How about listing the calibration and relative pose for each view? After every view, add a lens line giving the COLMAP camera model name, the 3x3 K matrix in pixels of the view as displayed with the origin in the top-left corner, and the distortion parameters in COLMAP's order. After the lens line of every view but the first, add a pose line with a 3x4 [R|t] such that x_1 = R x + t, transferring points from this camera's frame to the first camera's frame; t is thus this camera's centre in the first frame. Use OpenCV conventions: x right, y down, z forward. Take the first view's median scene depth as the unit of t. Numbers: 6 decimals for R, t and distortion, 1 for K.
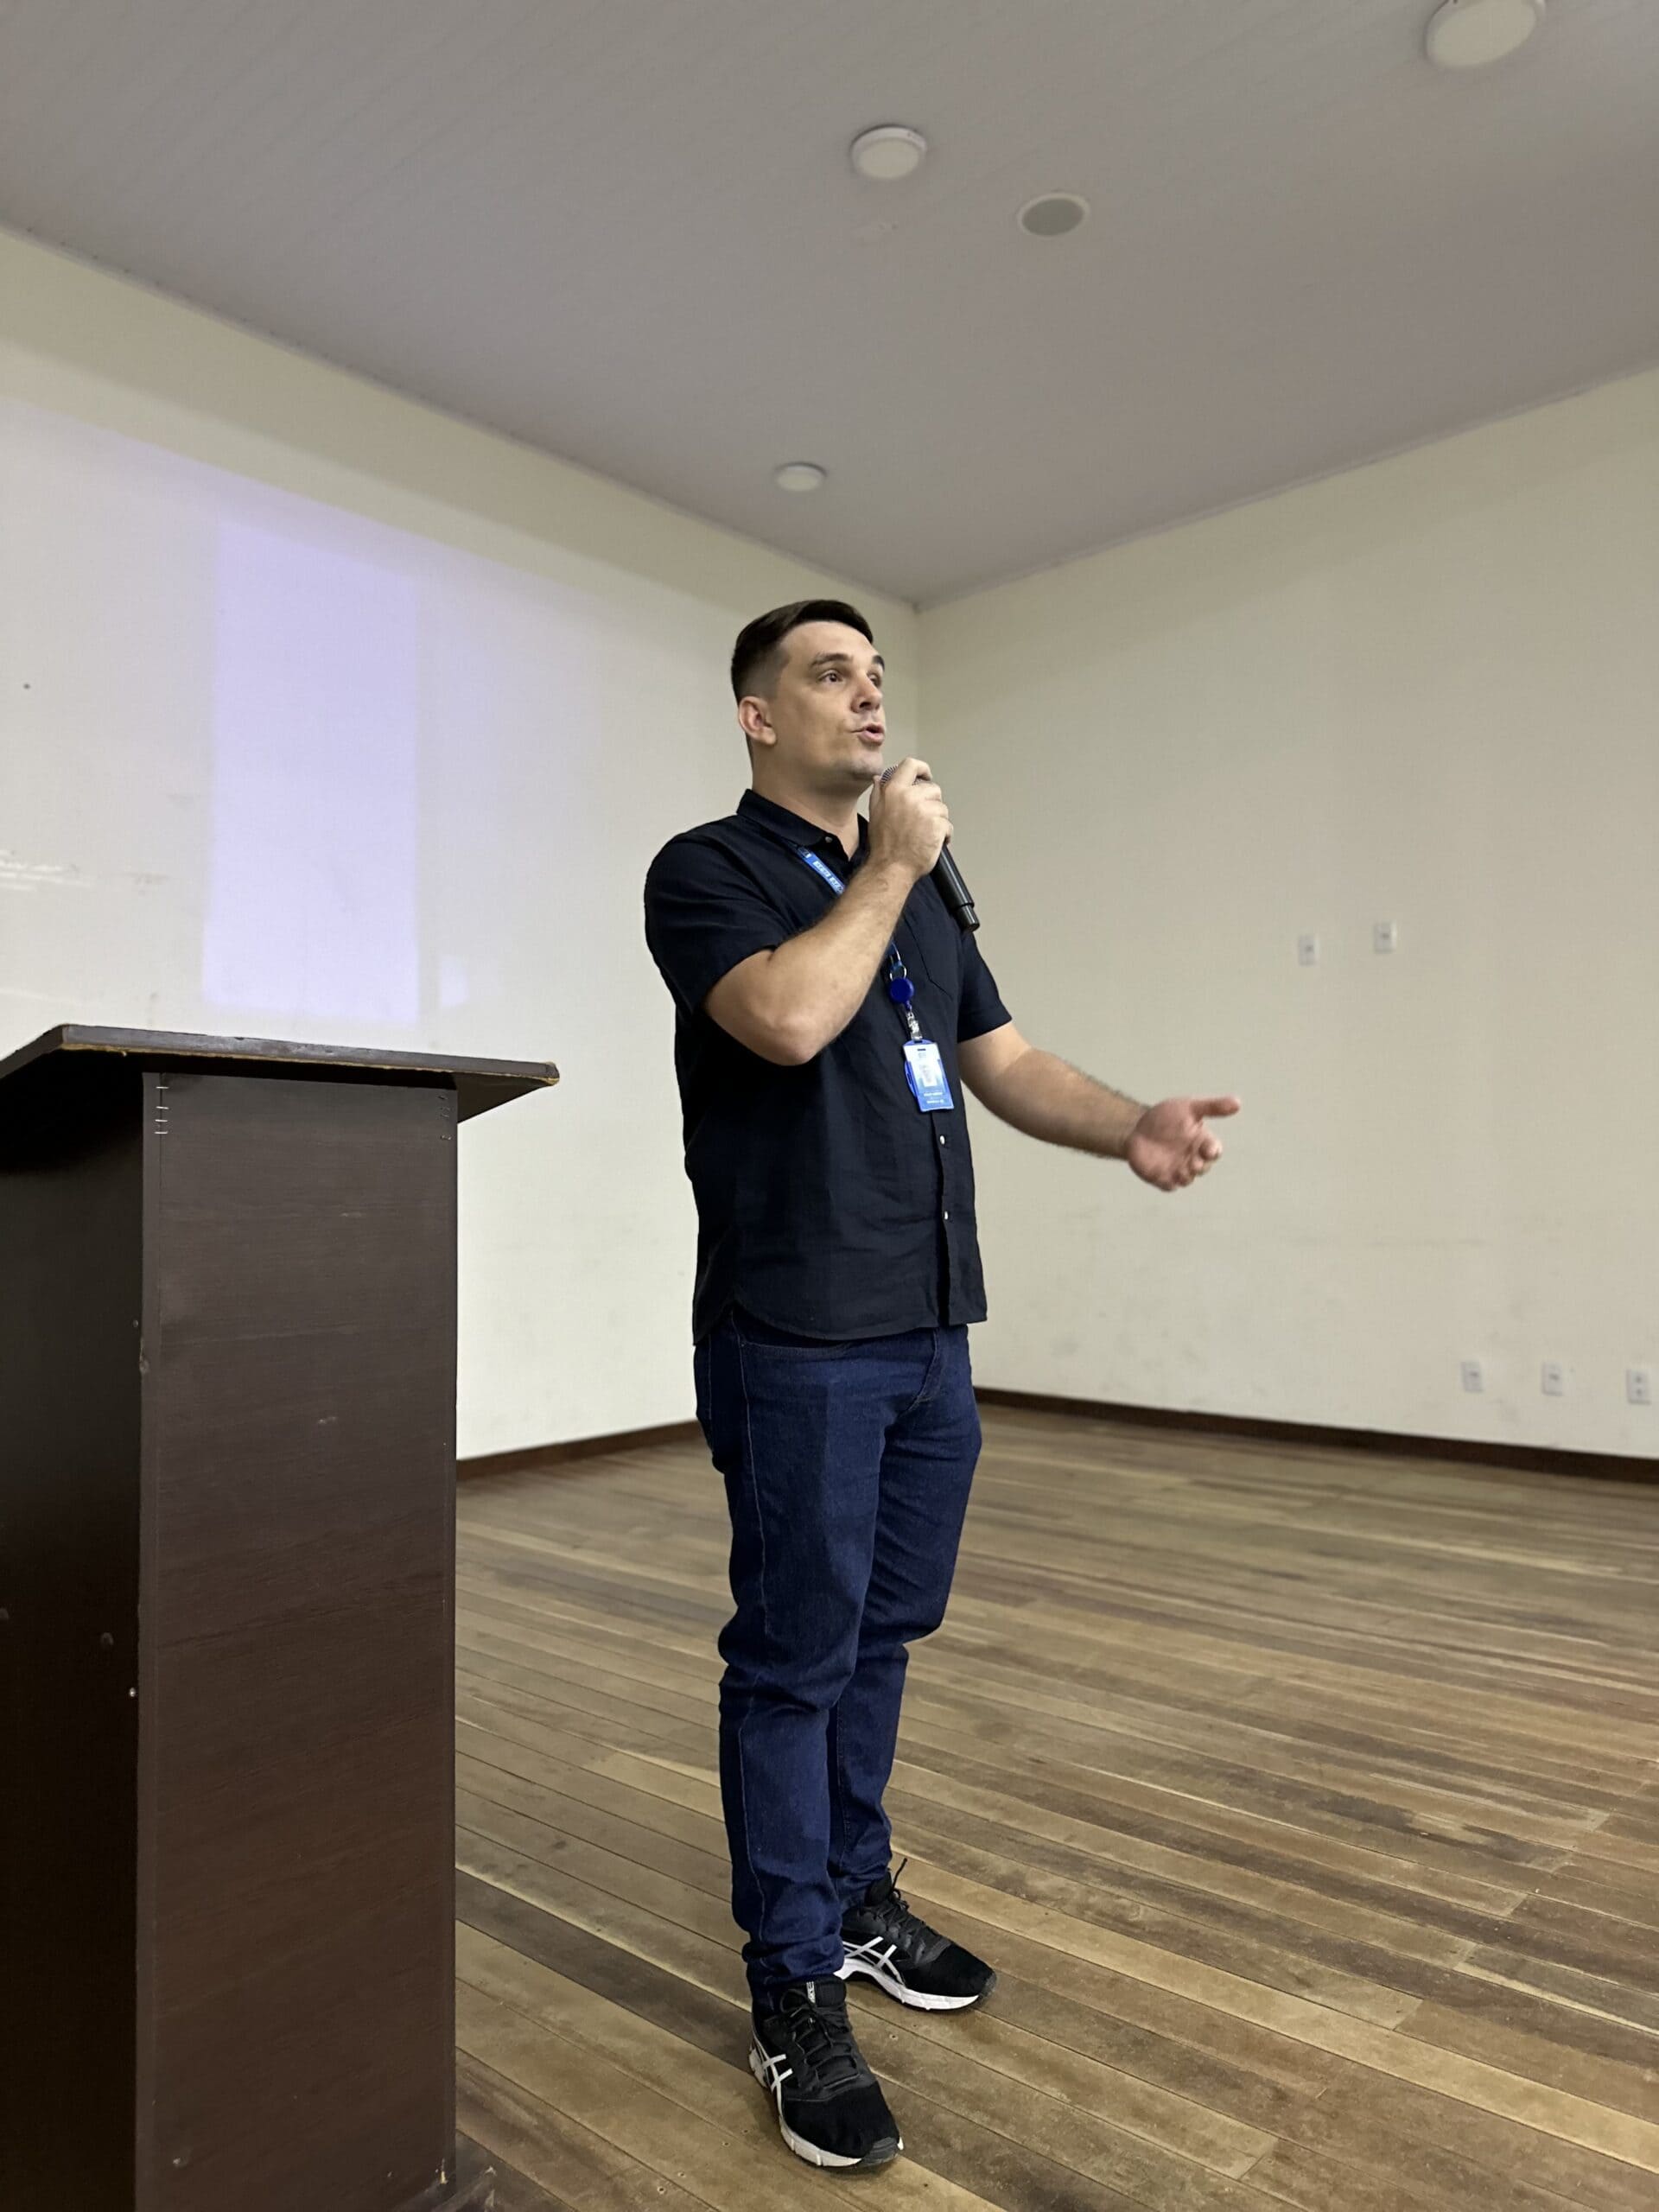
lens RADIAL K [[1567.8, 0, 839.8], [0, 1567.8, 1114.6], [0, 0, 1]] dist [0.015519, -0.022771]
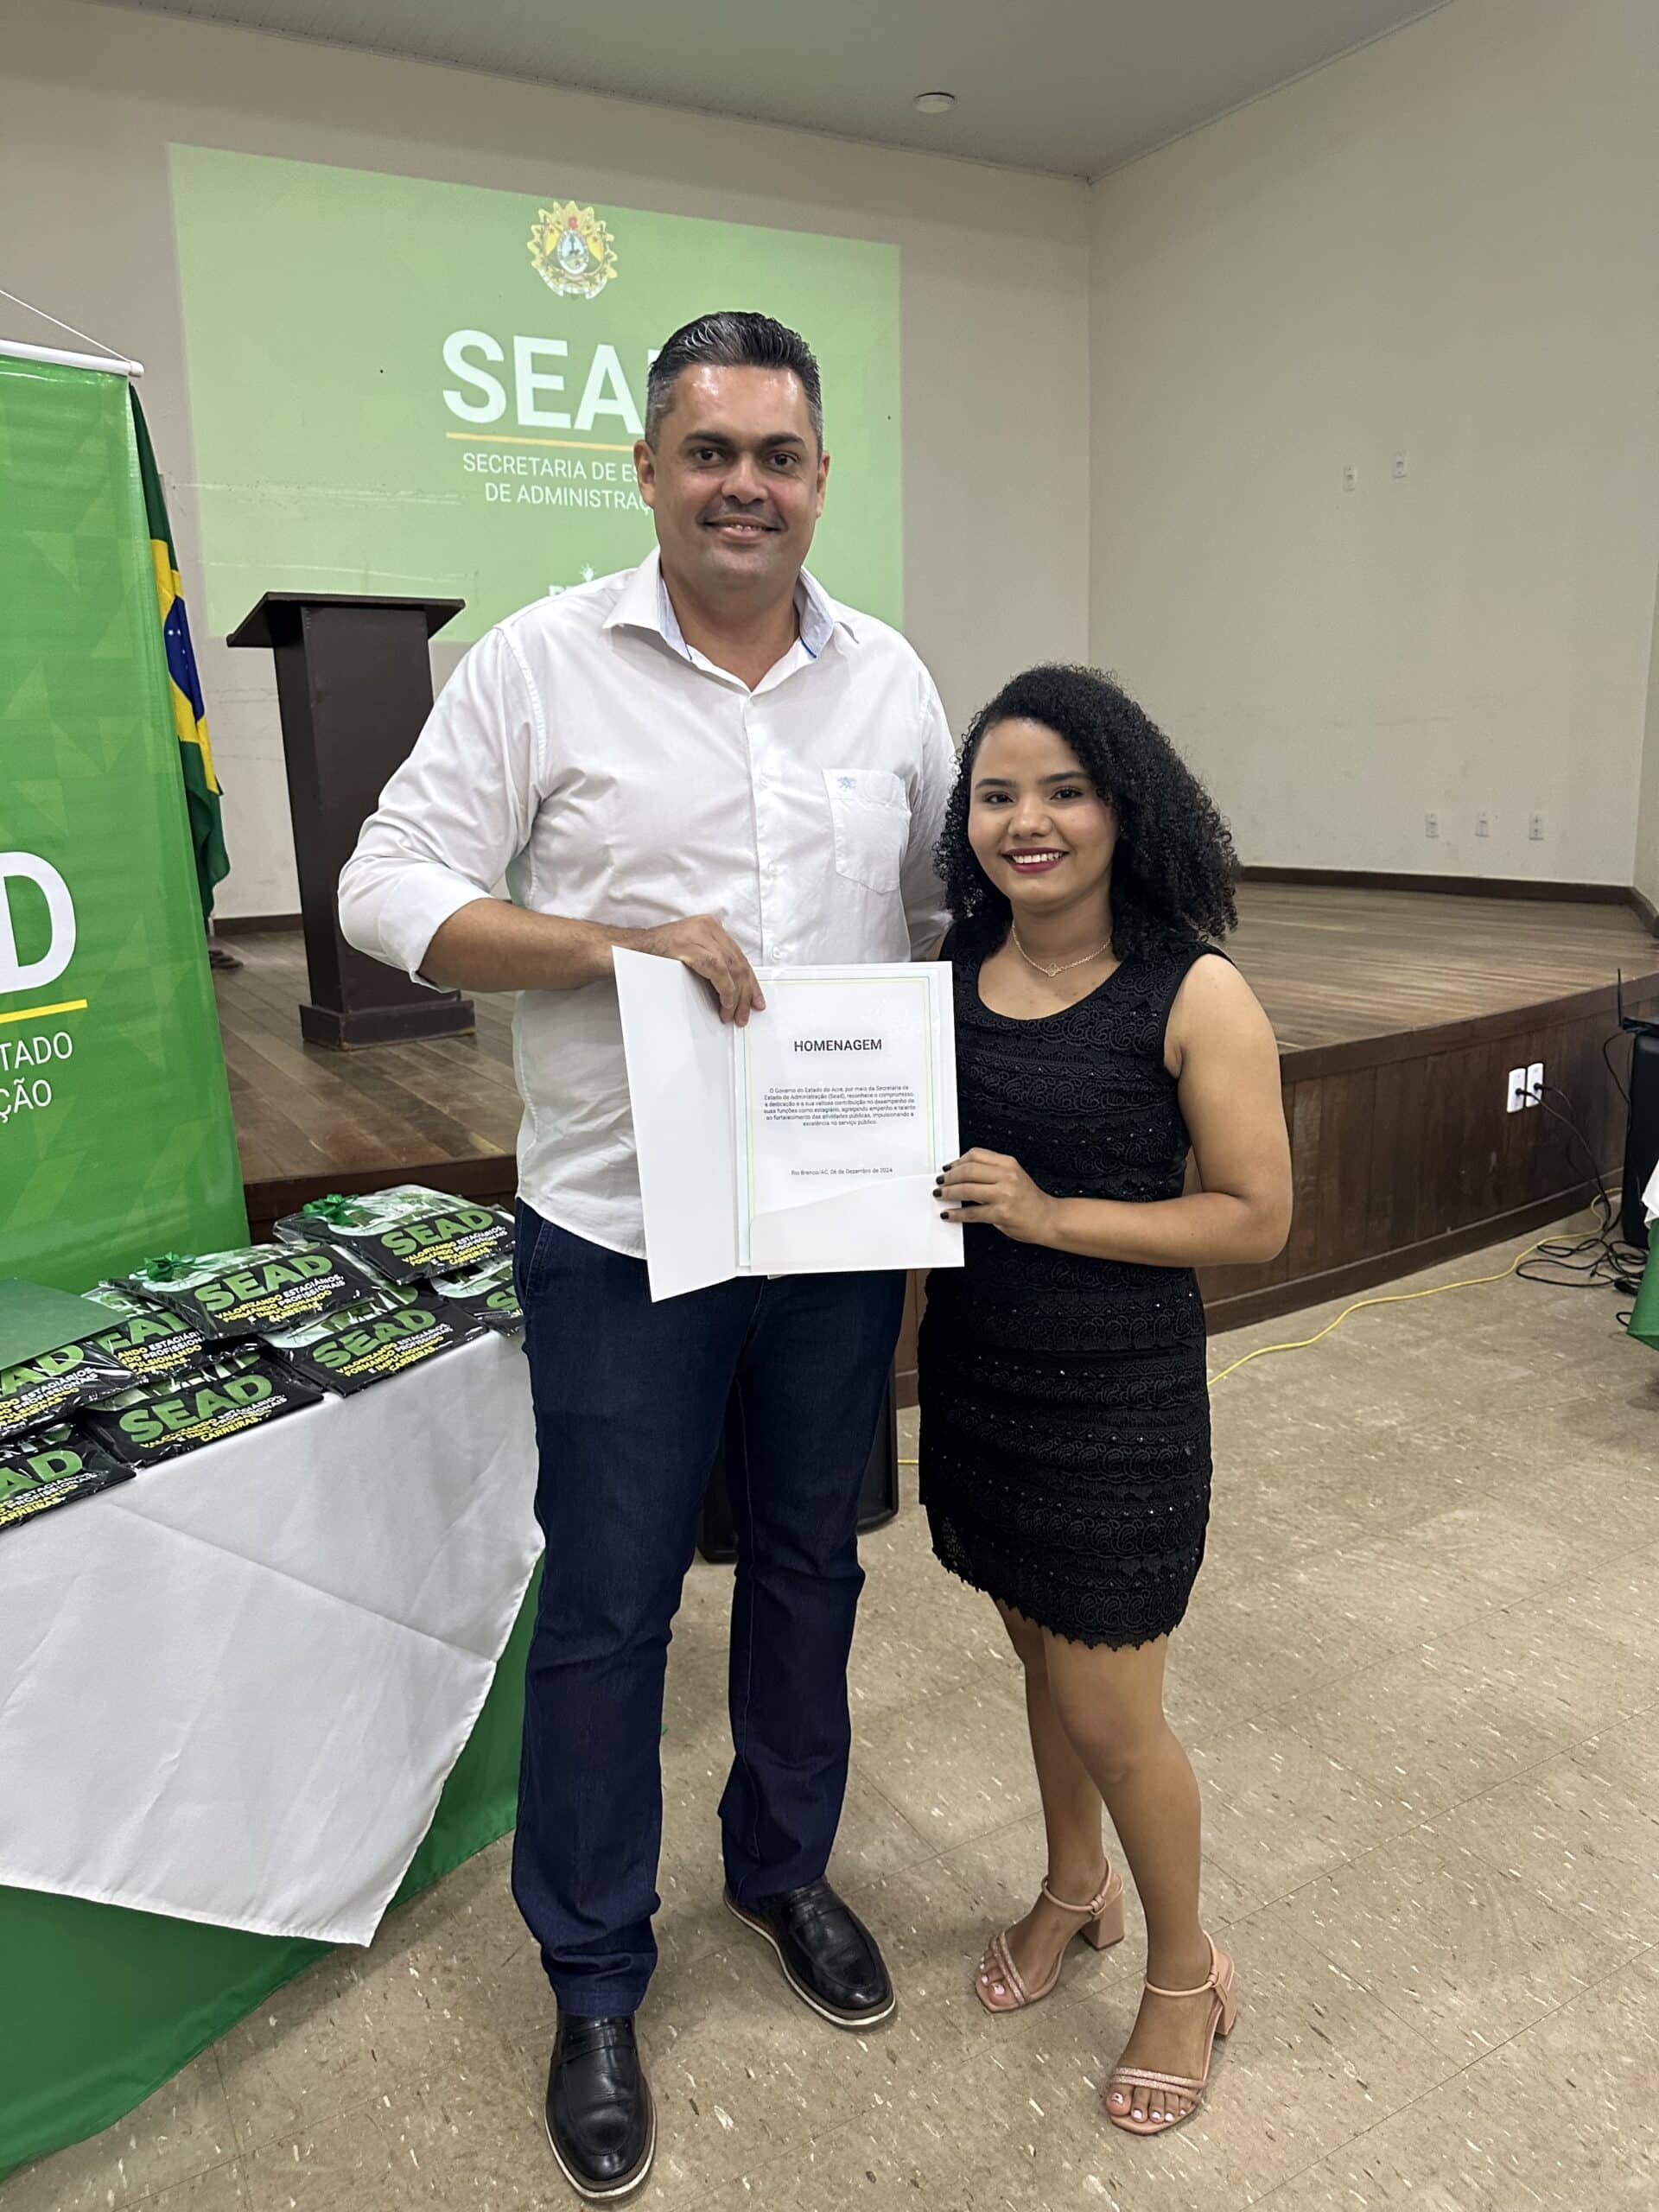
lens RADIAL K [[1567.8, 0, 828.3], [0, 1567.8, 1096.2], [0, 0, 1]] dist [0.015519, -0.022771]
pose [[0.948333, 0.052328, -0.312933, 0.355026], [0.032598, 0.965017, 0.260153, 0.029727], [0.315598, -0.256913, 0.913451, -0.398234]]
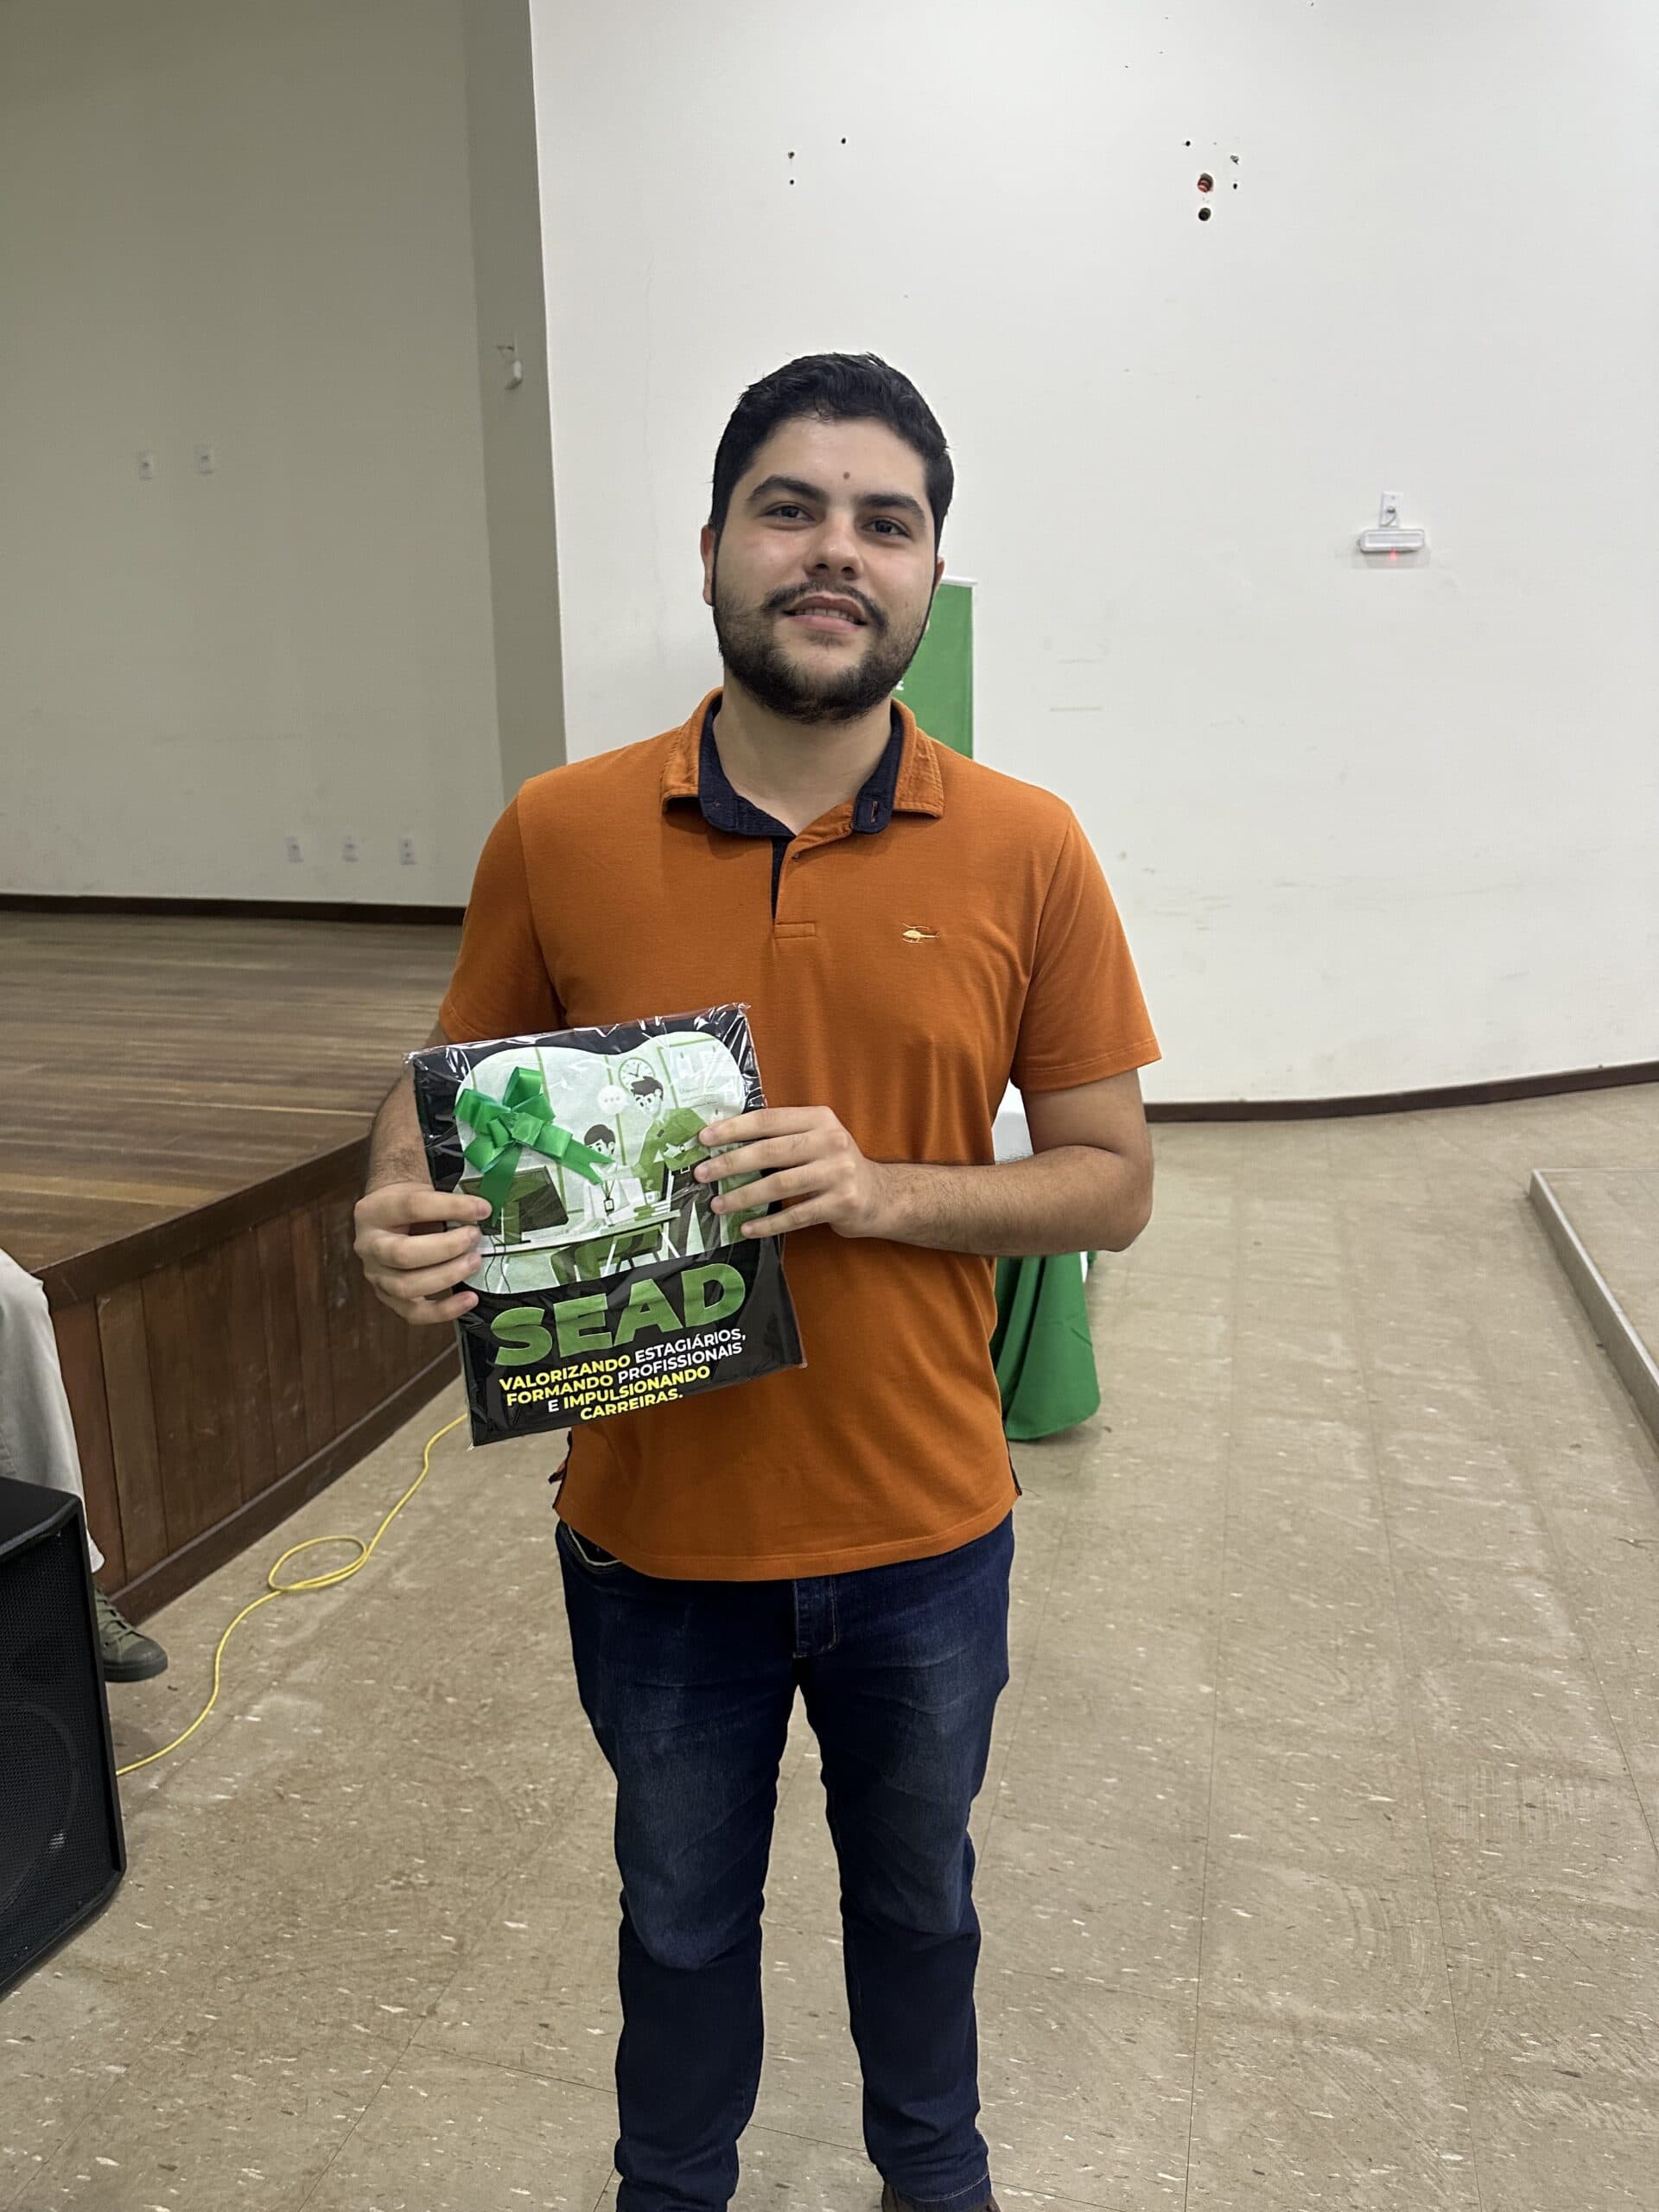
lens RADIAL K [[1567.8, 0, 834.0], [0, 1567.8, 1108.7], [0, 0, 1]] dist [0.015519, -0.022771]
pose [[0.893869, -0.091934, 0.438802, 0.226666], [-0.030033, 0.964272, 0.263205, 0.026574], [-0.447322, -0.248449, 0.859172, -0.298748]]
